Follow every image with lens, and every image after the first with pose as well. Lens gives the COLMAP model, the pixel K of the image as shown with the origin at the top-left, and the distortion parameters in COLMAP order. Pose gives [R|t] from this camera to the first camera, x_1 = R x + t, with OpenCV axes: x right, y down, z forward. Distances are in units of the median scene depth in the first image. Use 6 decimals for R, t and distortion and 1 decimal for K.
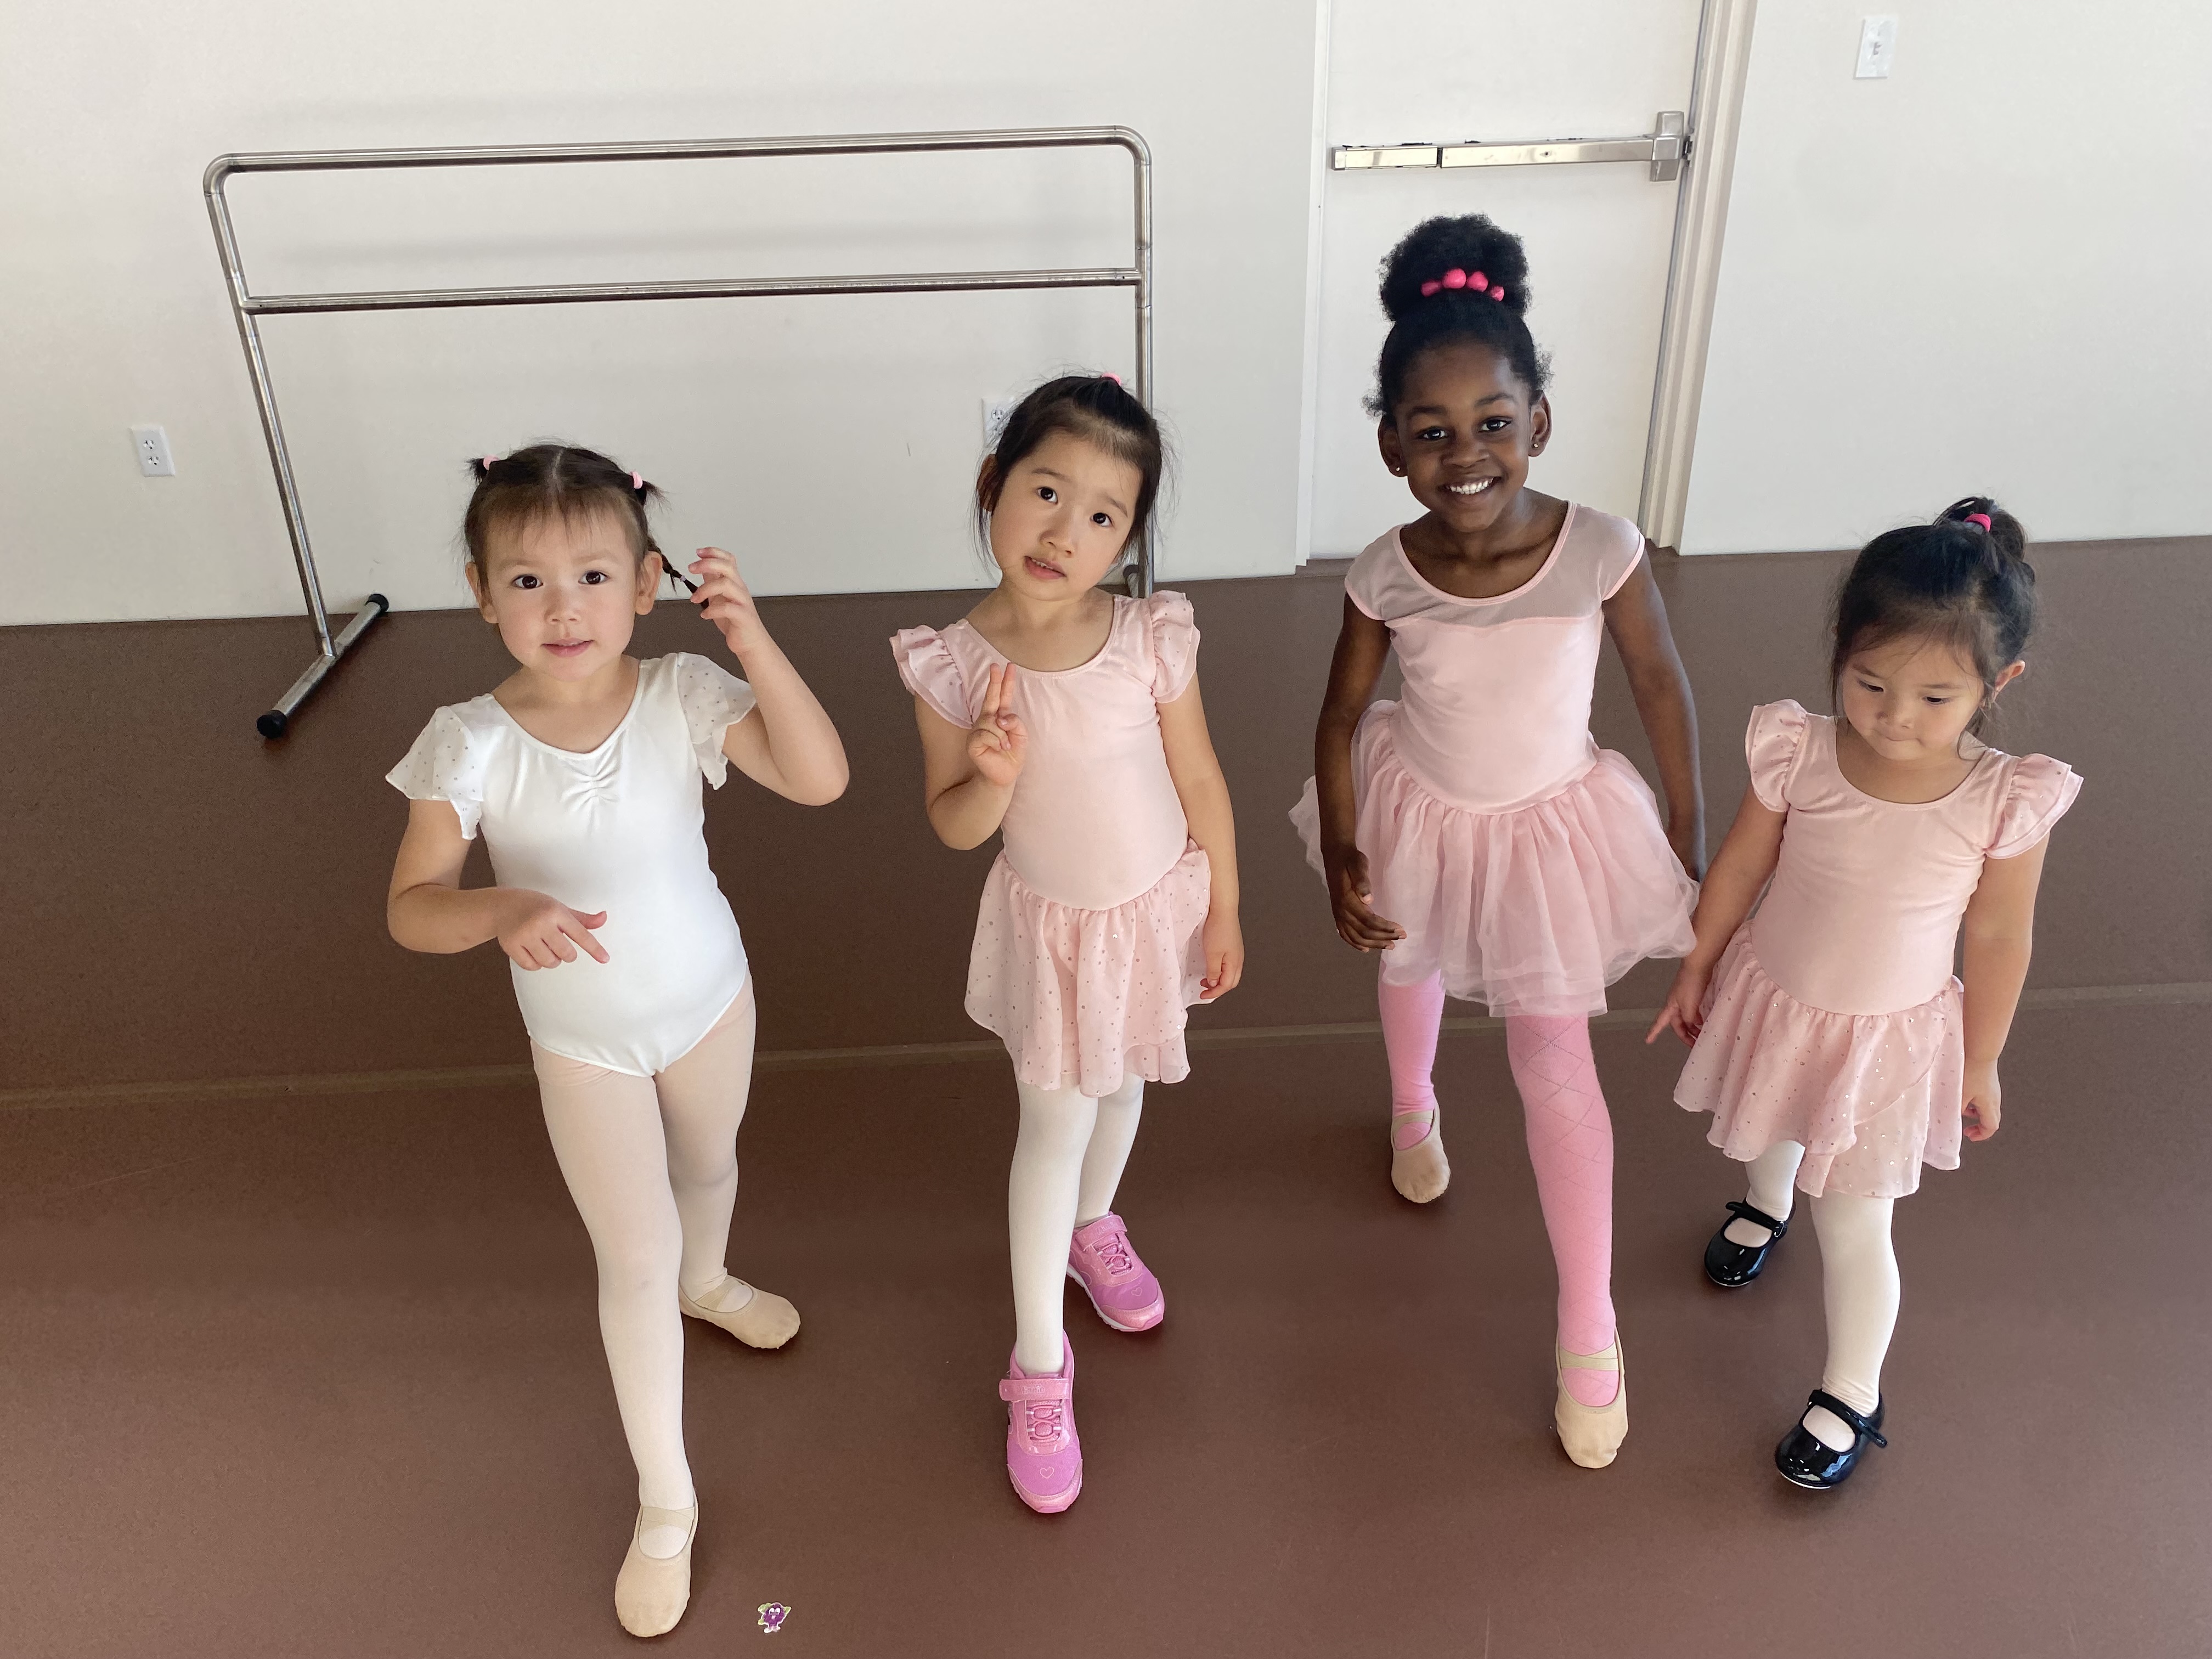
lens RADIAL K [[1705.0, 0, 1106.0], [0, 1705.0, 829.5], [0, 0, 1]] dist [0.009434, 0.003629]
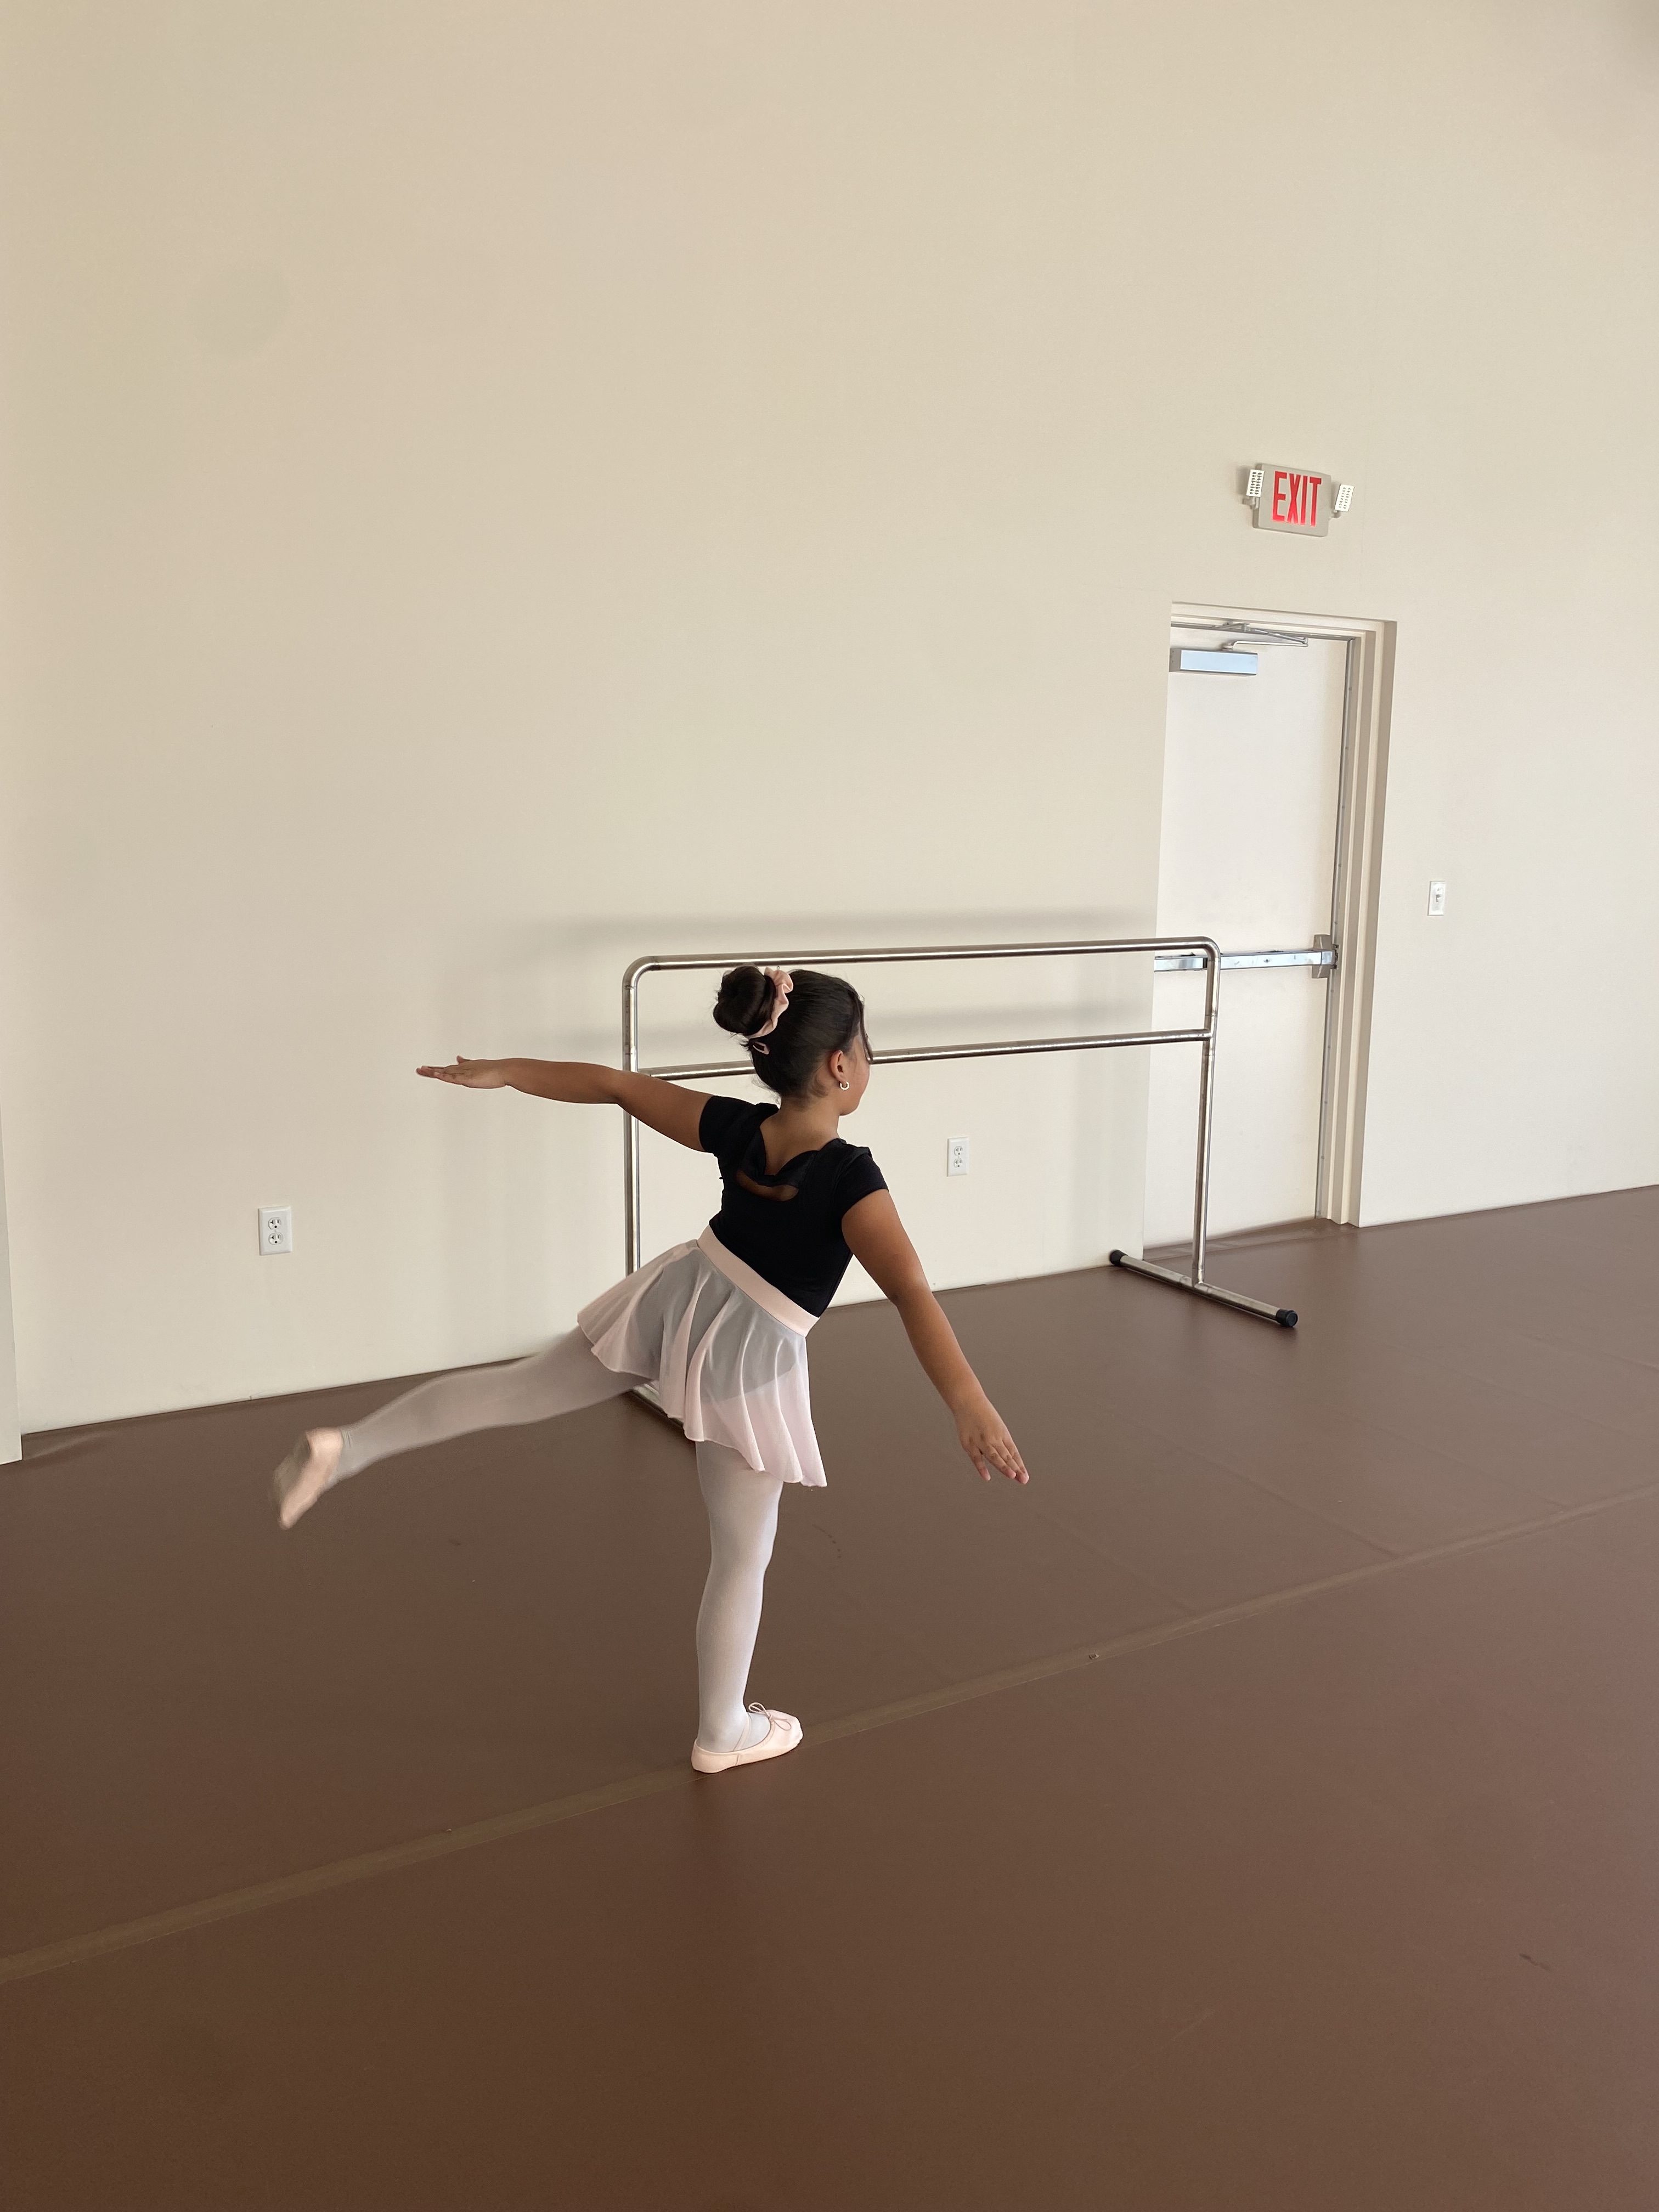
lens RADIAL K [[1705.0, 0, 829.5], [0, 1705.0, 1106.0], [0, 0, 1]] dist [0.009434, 0.003629]
pose [[0.899526, -0.042437, 0.434801, -0.881781], [0.174606, 0.947245, -0.268775, 0.060045], [-0.400457, 0.317689, 0.859481, -0.078545]]
